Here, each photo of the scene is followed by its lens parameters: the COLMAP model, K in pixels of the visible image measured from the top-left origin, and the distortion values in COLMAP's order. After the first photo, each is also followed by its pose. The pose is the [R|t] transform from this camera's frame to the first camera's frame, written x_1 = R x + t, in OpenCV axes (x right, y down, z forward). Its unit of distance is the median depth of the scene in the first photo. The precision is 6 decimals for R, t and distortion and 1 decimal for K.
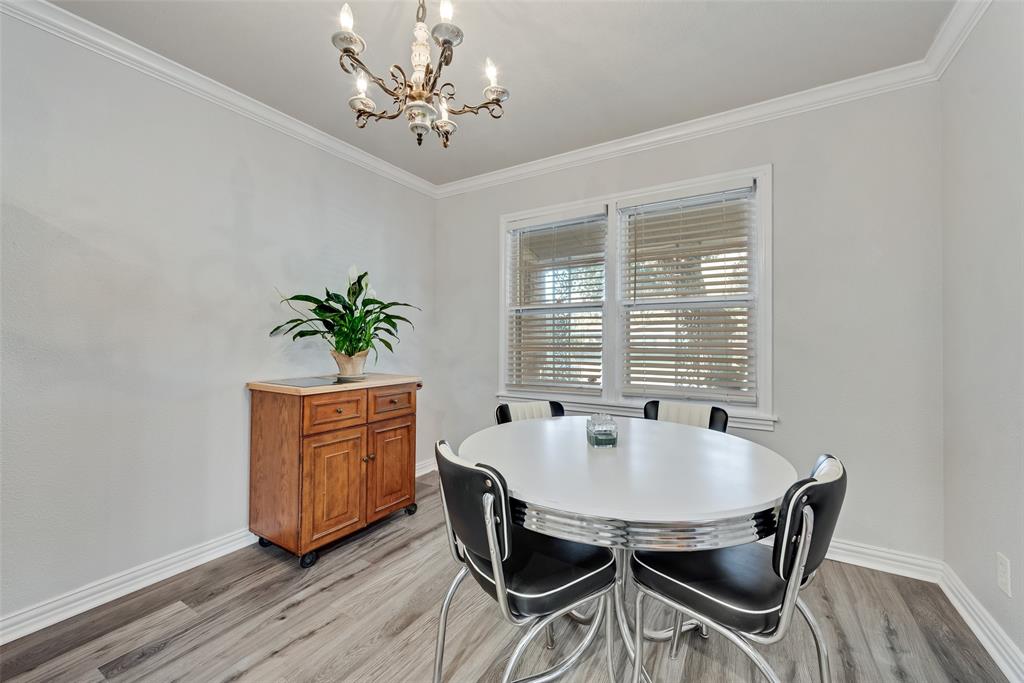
lens RADIAL K [[412.4, 0, 511.9], [0, 412.4, 331.5], [0, 0, 1]] dist [-0.000492, -0.000075]
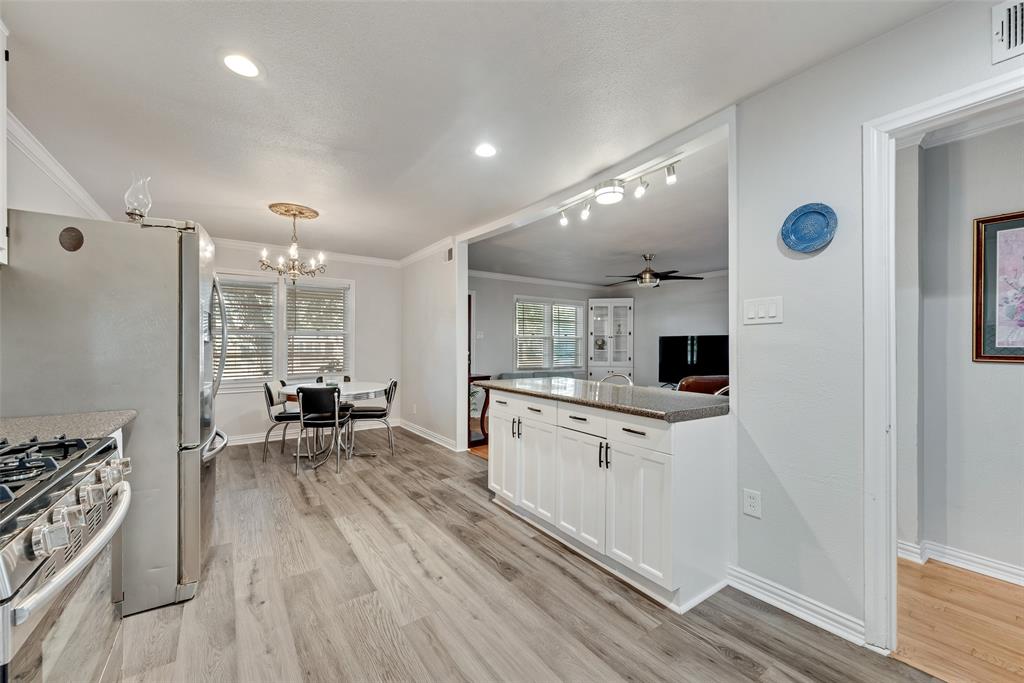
lens RADIAL K [[402.1, 0, 506.7], [0, 402.1, 340.9], [0, 0, 1]] dist [0.000696, 0.000053]
pose [[0.419992, 0.006632, 0.907504, -2.605667], [-0.014487, 0.999895, -0.000602, -0.099408], [-0.907412, -0.012894, 0.420044, -1.876715]]
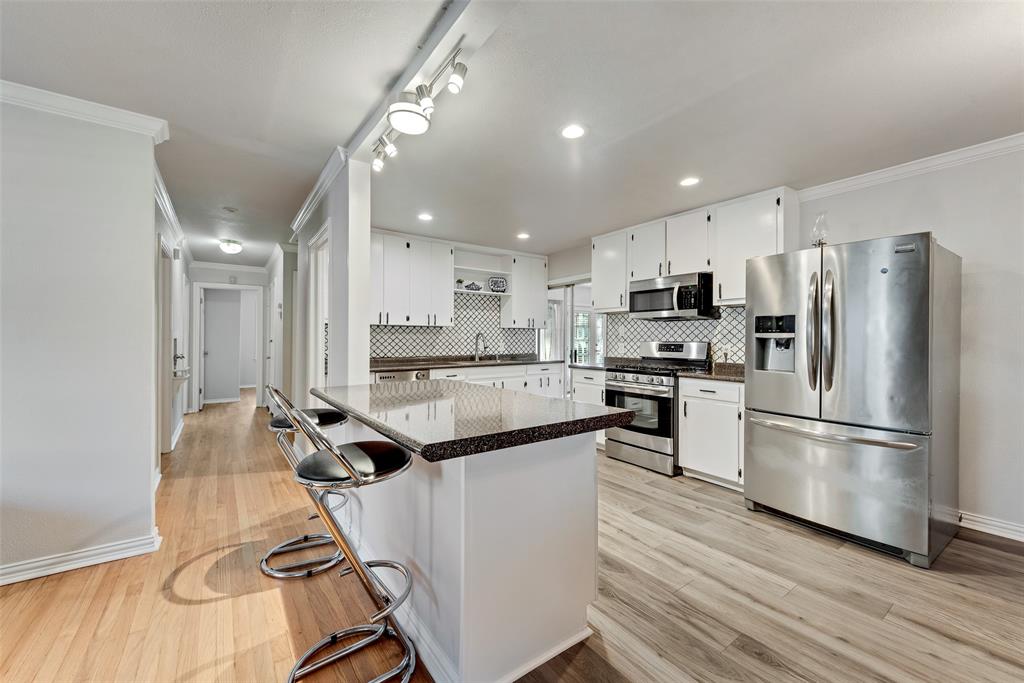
lens RADIAL K [[402.1, 0, 506.7], [0, 402.1, 340.9], [0, 0, 1]] dist [0.000696, 0.000053]
pose [[-0.410465, -0.002429, -0.911873, 1.497542], [0.008383, 0.999944, -0.006437, -0.059005], [0.911838, -0.010287, -0.410422, -0.252170]]
